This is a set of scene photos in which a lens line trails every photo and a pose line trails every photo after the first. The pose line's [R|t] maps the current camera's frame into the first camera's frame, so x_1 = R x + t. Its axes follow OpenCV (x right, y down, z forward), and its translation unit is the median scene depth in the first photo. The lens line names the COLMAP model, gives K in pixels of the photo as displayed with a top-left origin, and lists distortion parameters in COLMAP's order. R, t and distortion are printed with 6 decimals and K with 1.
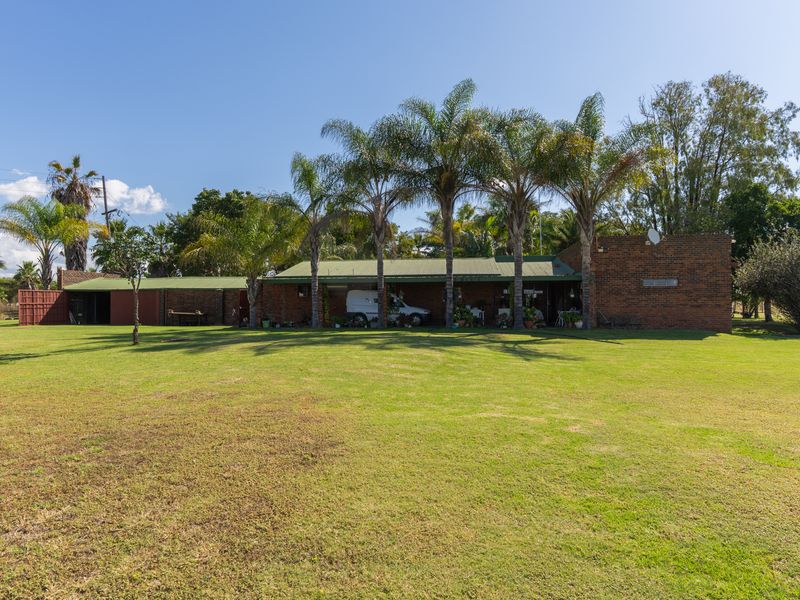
lens RADIAL K [[480.2, 0, 400.0], [0, 480.2, 300.0], [0, 0, 1]] dist [-0.006637, -0.000562]
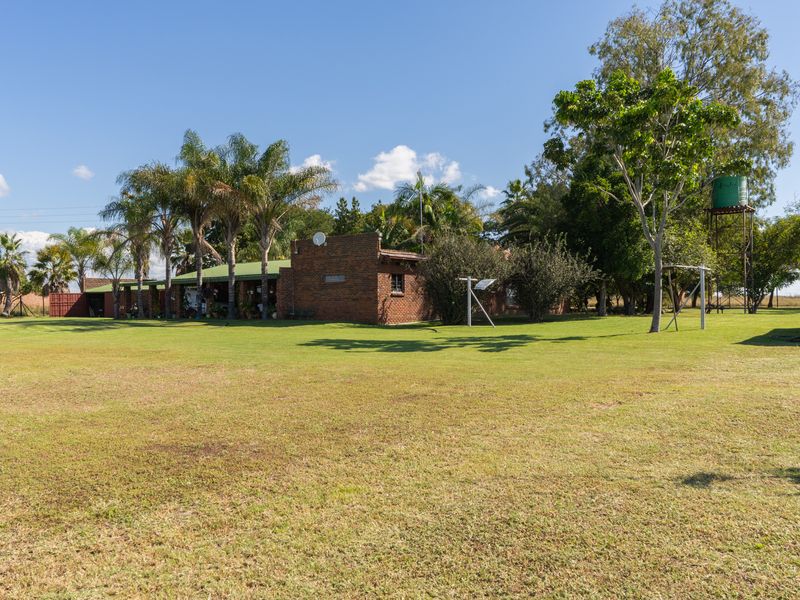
lens RADIAL K [[672.8, 0, 400.0], [0, 672.8, 300.0], [0, 0, 1]] dist [0.001953, -0.004611]
pose [[0.845891, -0.011624, -0.533229, 1.434415], [0.020067, 0.999748, 0.010040, 0.000724], [0.532978, -0.019192, 0.845911, -0.241690]]
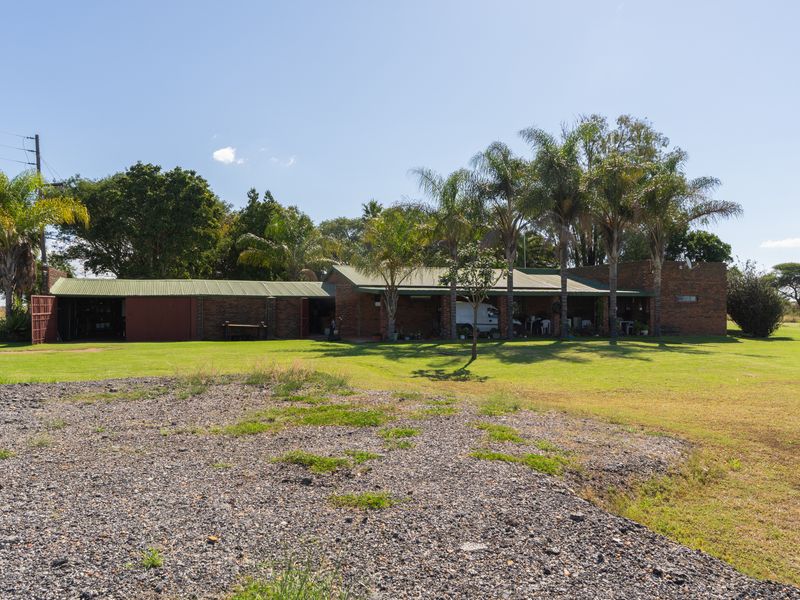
lens RADIAL K [[599.9, 0, 400.0], [0, 599.9, 300.0], [0, 0, 1]] dist [-0.004127, -0.003197]
pose [[0.889876, 0.011323, 0.456061, -0.819350], [-0.008186, 0.999927, -0.008853, -0.011854], [-0.456129, 0.004145, 0.889904, -0.067994]]
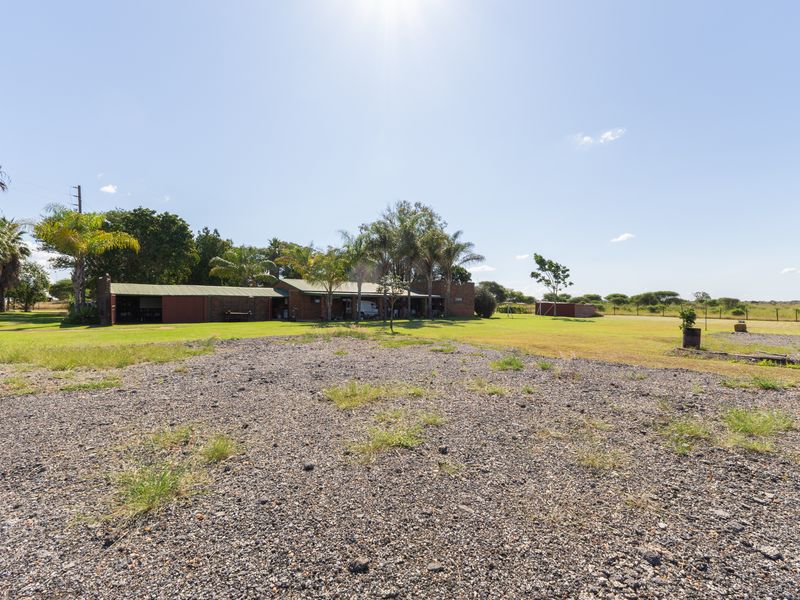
lens RADIAL K [[375.0, 0, 400.0], [0, 375.0, 300.6], [0, 0, 1]] dist [0.000119, 0.000034]
pose [[0.663403, 0.014816, 0.748116, -1.158445], [-0.012238, 0.999885, -0.008950, -0.007546], [-0.748163, -0.003218, 0.663508, -0.126378]]
